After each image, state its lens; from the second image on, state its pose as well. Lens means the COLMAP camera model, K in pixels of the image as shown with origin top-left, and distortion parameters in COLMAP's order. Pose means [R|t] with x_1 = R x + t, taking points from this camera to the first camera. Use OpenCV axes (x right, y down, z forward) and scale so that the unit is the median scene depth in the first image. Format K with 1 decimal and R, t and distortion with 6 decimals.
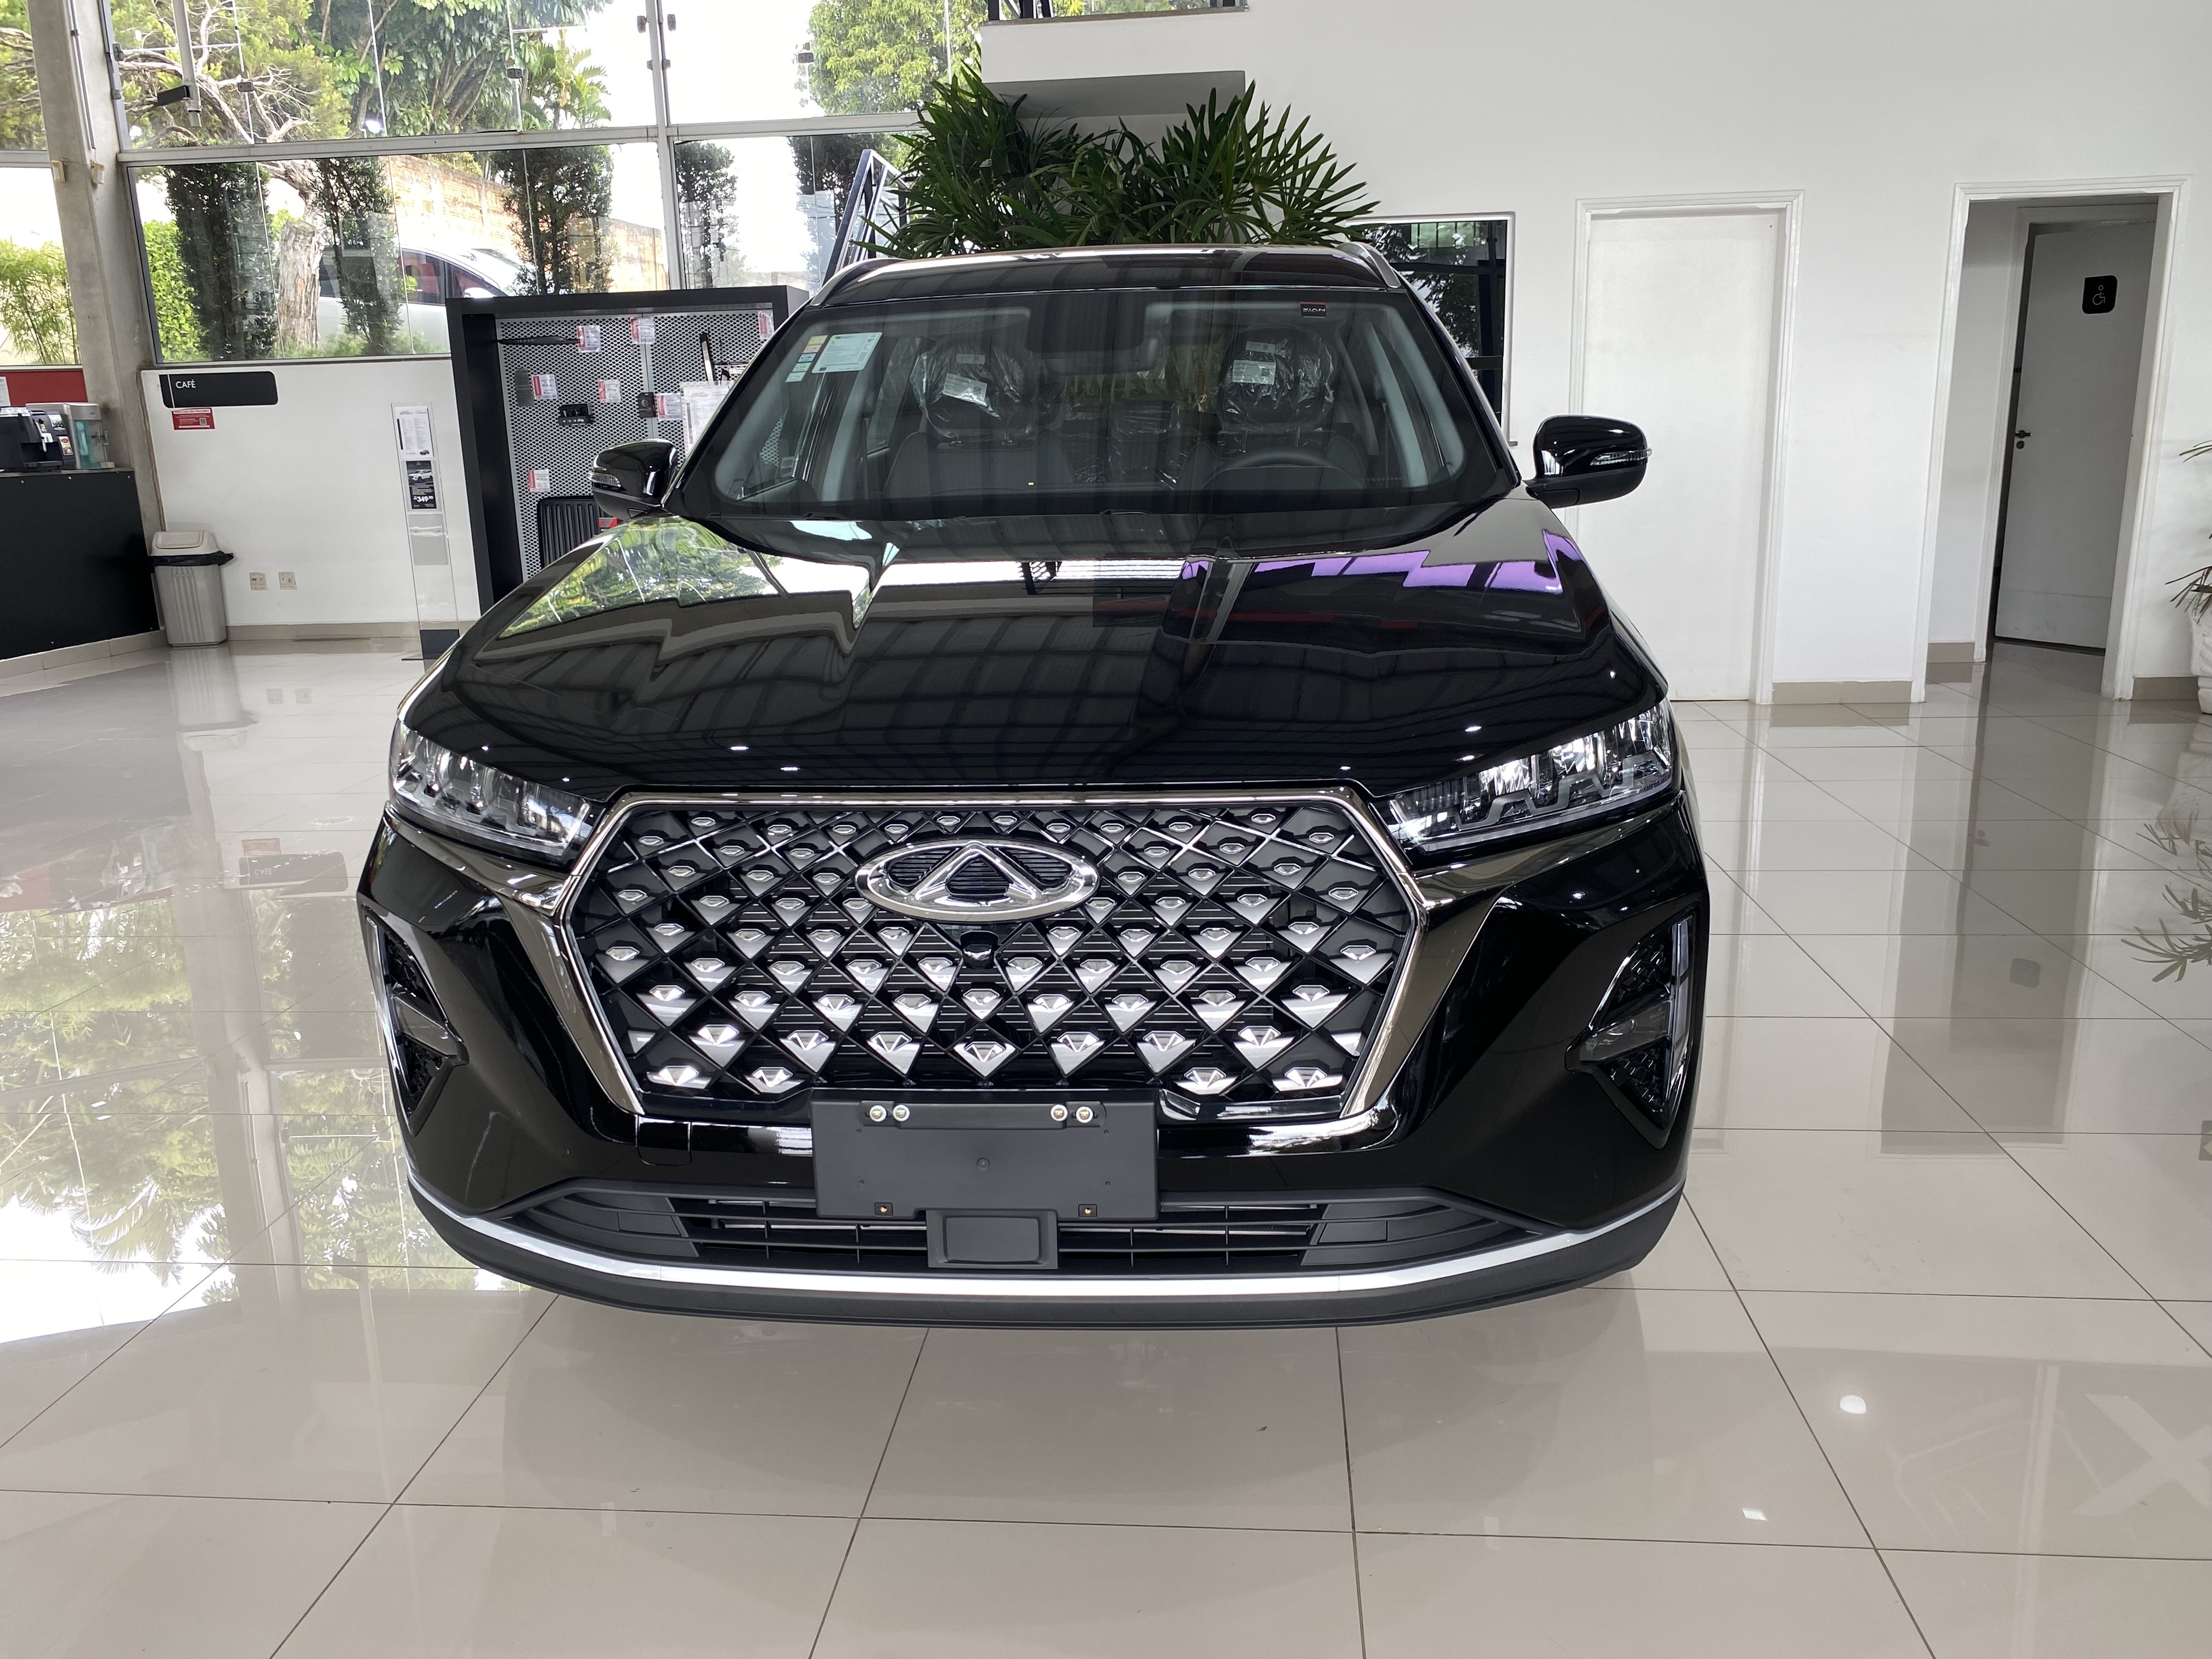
lens RADIAL K [[1743.9, 0, 1106.0], [0, 1743.9, 829.5], [0, 0, 1]] dist [-0.000037, -0.005449]
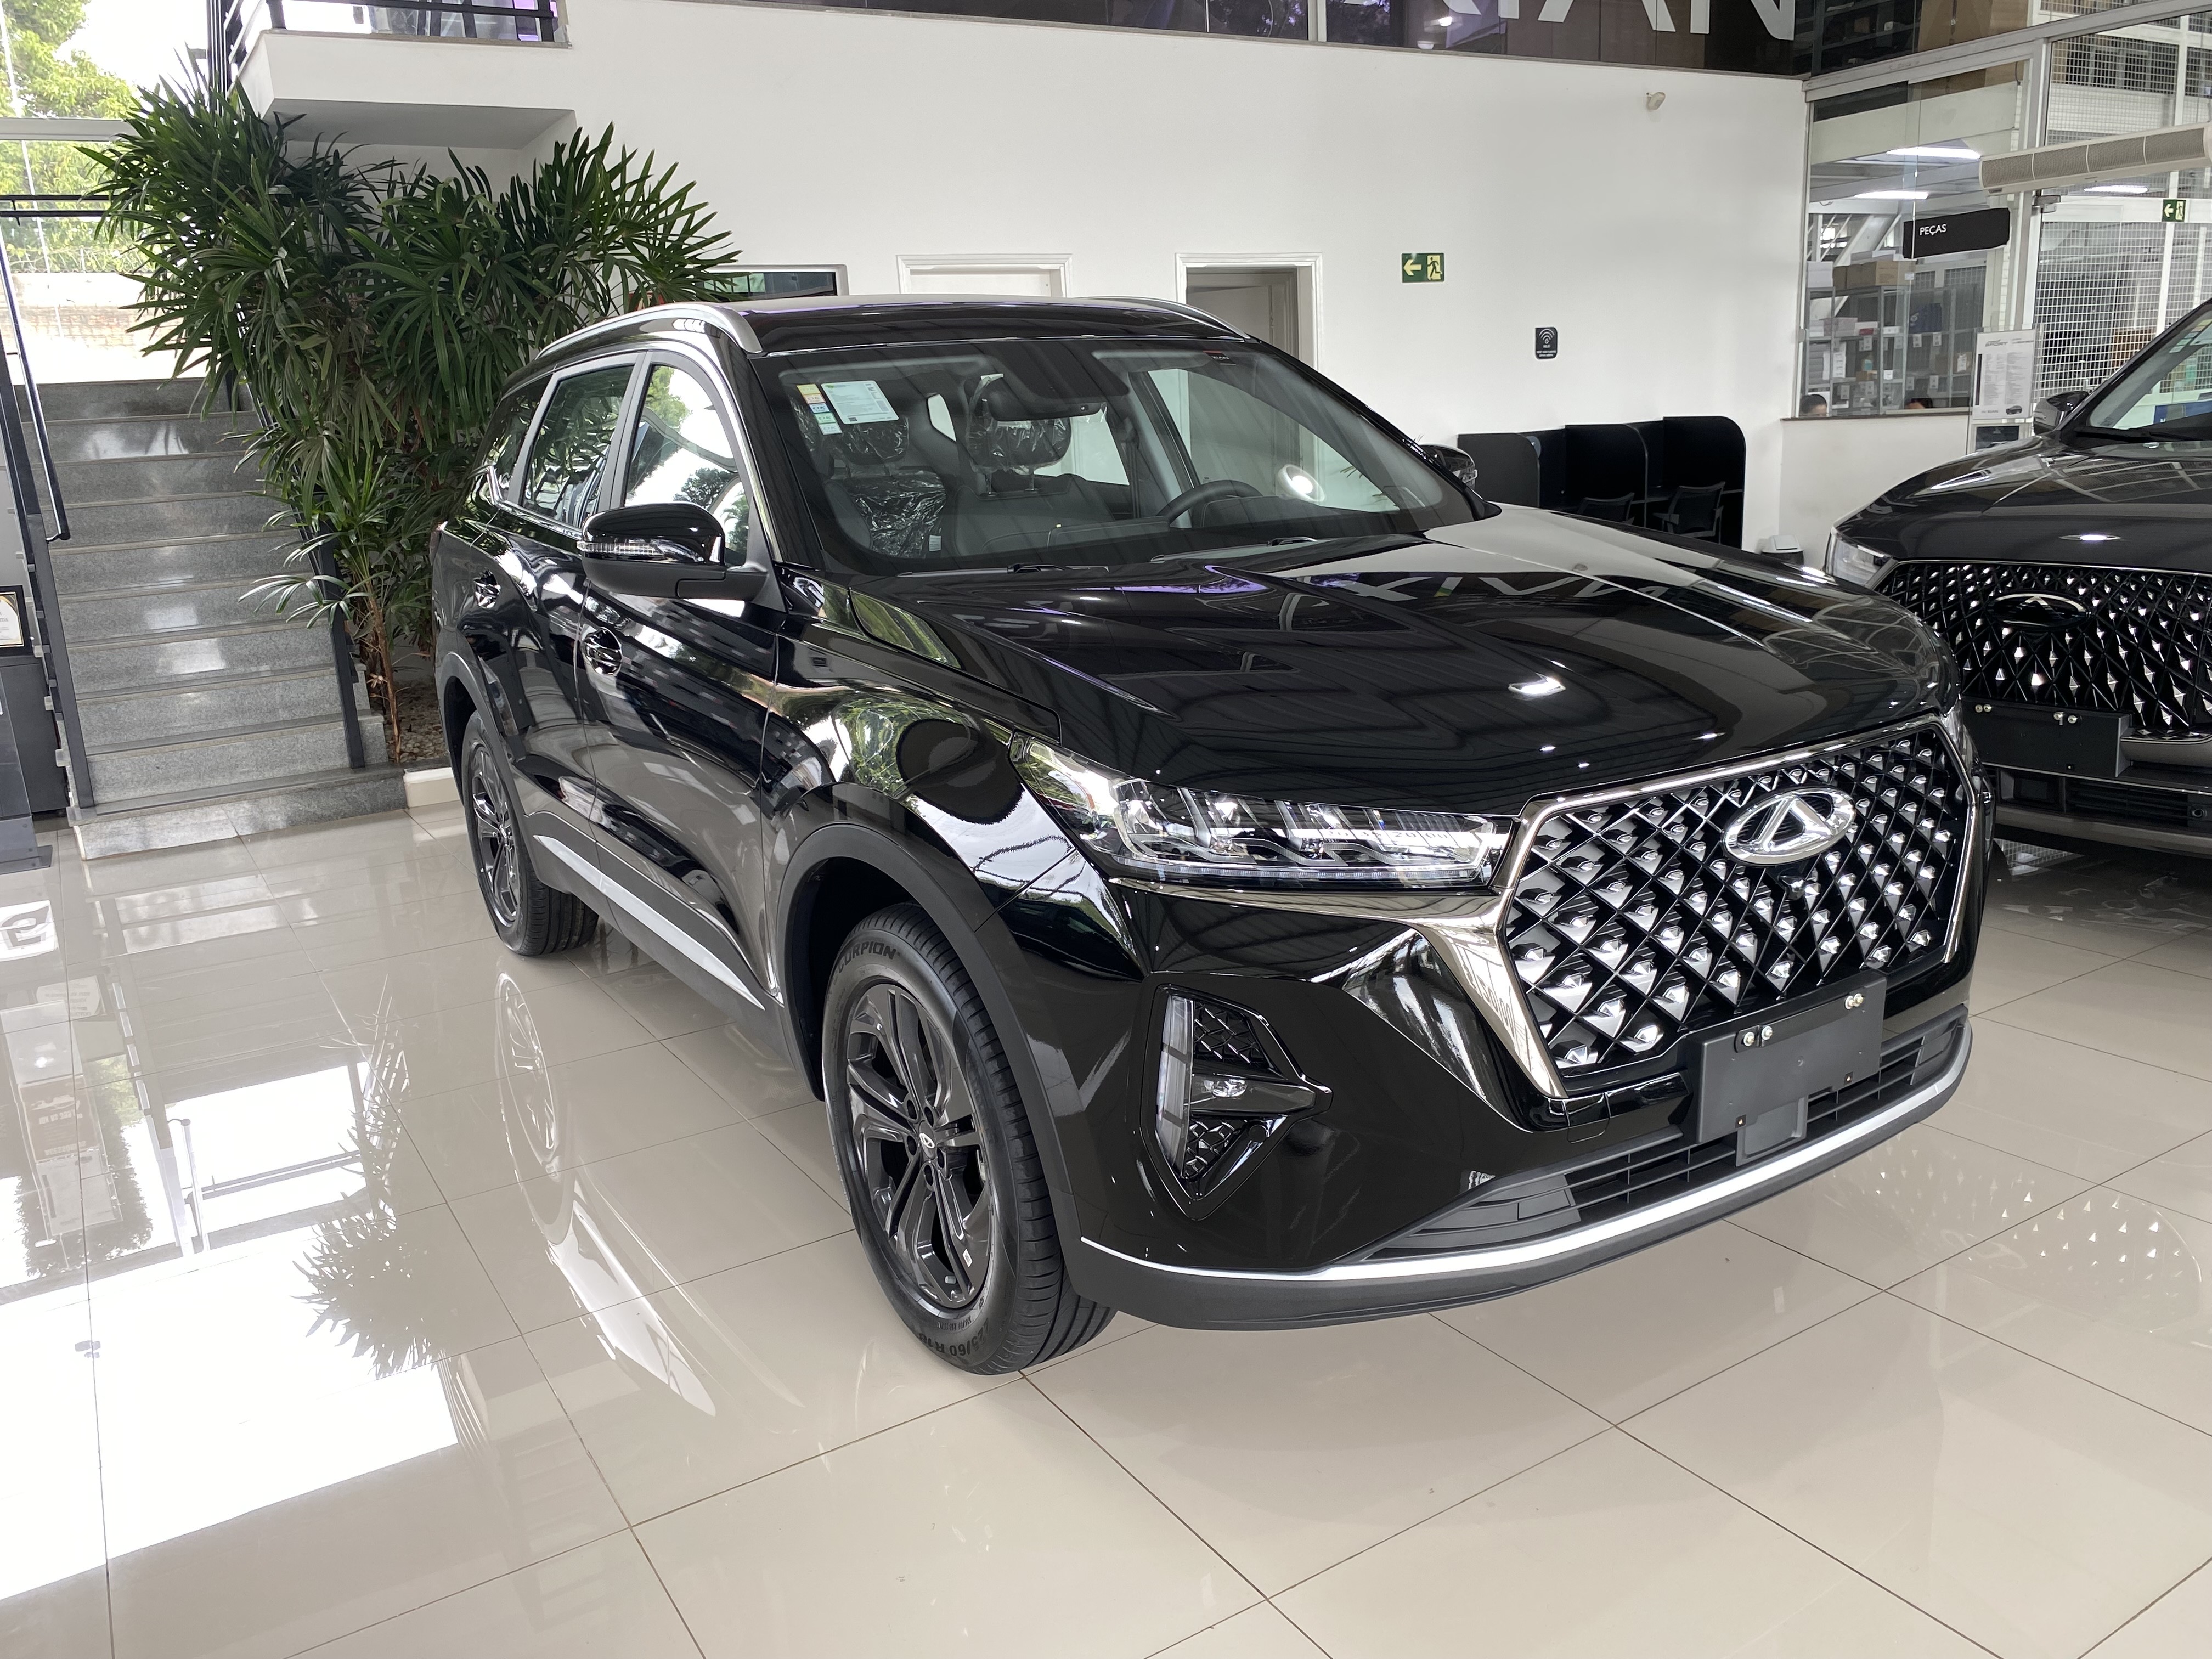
lens RADIAL K [[1691.8, 0, 1104.6], [0, 1691.8, 866.6], [0, 0, 1]] dist [-0.002329, -0.005725]
pose [[0.804366, -0.169234, 0.569522, -1.054178], [0.168861, 0.984162, 0.053953, -0.079682], [-0.569632, 0.052772, 0.820204, 0.302178]]
